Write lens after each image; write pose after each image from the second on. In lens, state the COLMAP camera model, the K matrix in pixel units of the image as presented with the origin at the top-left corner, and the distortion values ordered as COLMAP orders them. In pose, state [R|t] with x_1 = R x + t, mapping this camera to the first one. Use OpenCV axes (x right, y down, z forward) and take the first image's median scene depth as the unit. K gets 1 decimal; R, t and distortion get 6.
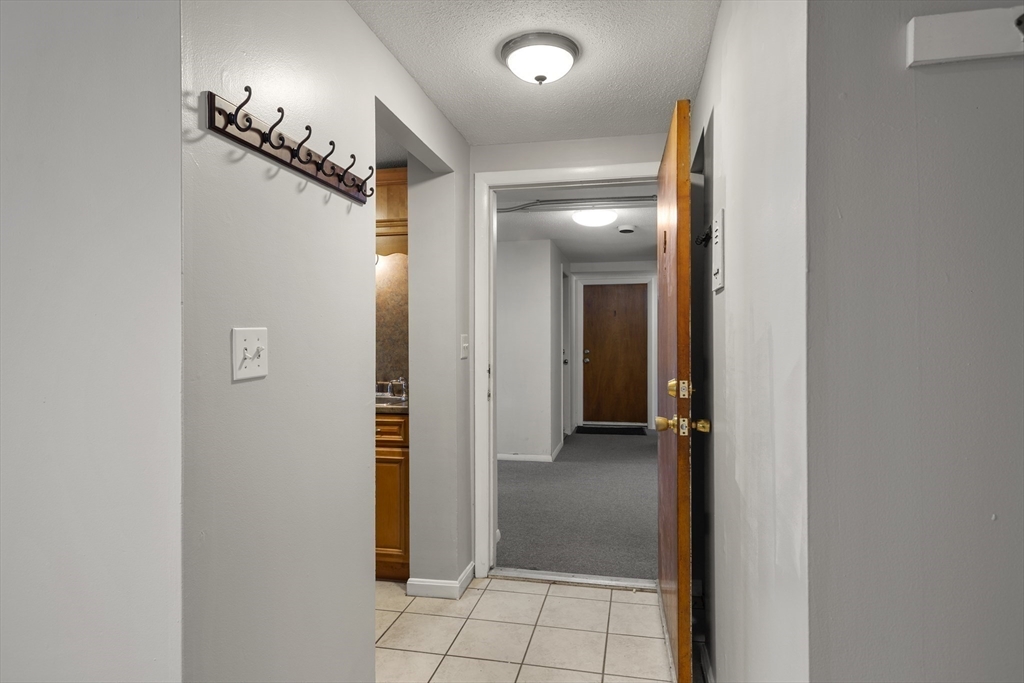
lens RADIAL K [[581.0, 0, 514.8], [0, 581.0, 344.1], [0, 0, 1]] dist [0.019464, -0.000717]
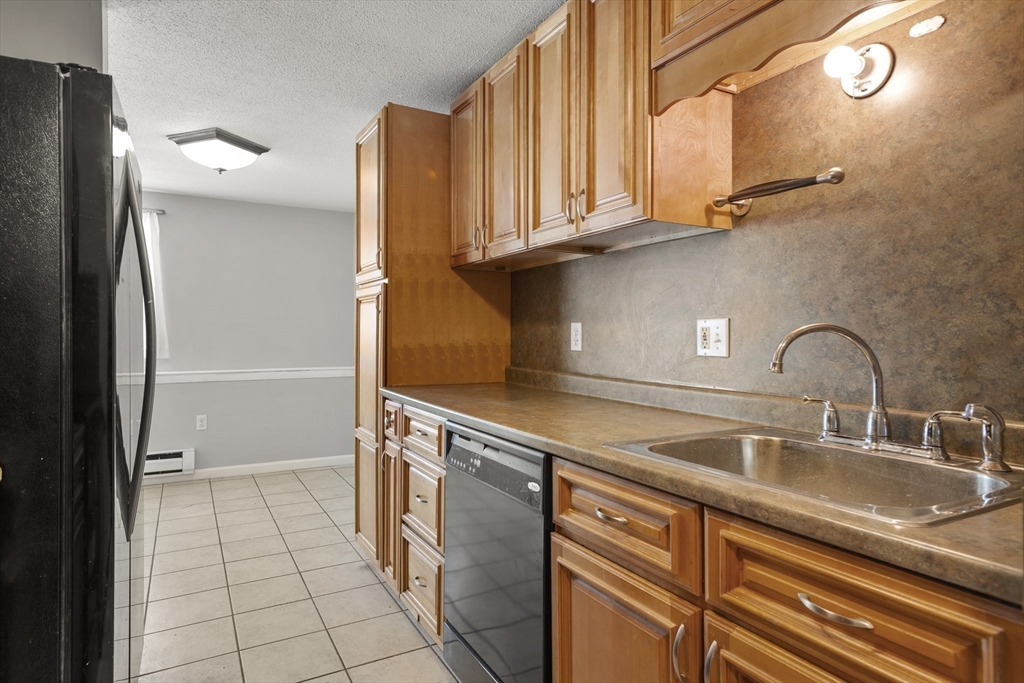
lens RADIAL K [[581.0, 0, 516.3], [0, 581.0, 332.3], [0, 0, 1]] dist [0.019464, -0.000717]
pose [[0.668307, 0.004644, -0.743871, -0.122706], [0.001546, 0.999970, 0.007631, 0.015222], [0.743884, -0.006250, 0.668280, 0.593766]]
